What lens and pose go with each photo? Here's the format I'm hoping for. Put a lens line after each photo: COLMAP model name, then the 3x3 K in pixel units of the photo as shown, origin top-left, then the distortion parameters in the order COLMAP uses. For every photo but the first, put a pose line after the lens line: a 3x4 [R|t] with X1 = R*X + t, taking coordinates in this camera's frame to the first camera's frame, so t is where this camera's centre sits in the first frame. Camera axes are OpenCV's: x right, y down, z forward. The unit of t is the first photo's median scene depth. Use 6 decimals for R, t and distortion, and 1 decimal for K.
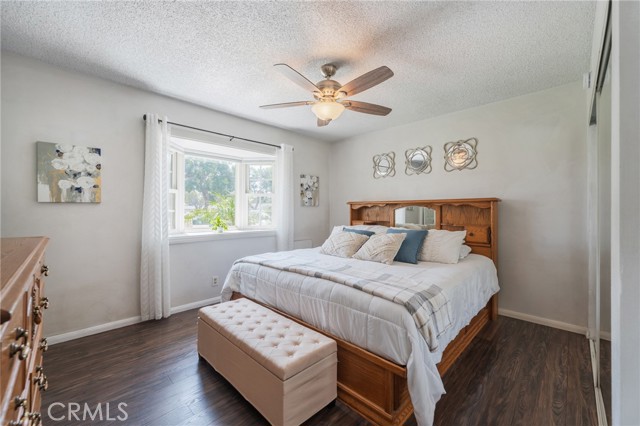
lens RADIAL K [[263.1, 0, 321.4], [0, 263.1, 211.6], [0, 0, 1]] dist [-0.000552, 0.000204]
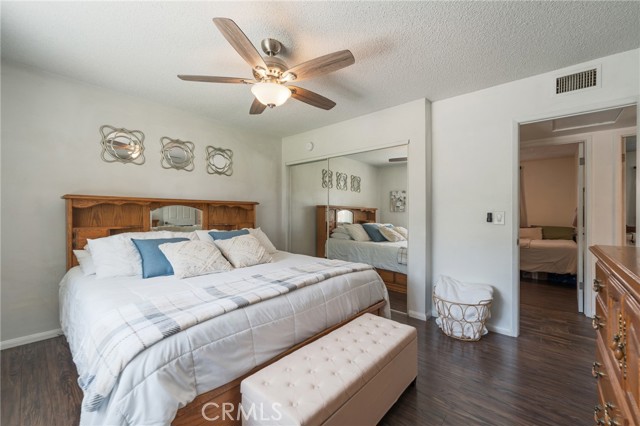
lens RADIAL K [[263.1, 0, 321.1], [0, 263.1, 212.8], [0, 0, 1]] dist [-0.000552, 0.000204]
pose [[-0.071712, -0.007175, 0.997400, -0.647580], [-0.004214, 0.999967, 0.006890, -0.006632], [-0.997416, -0.003709, -0.071740, 0.696502]]
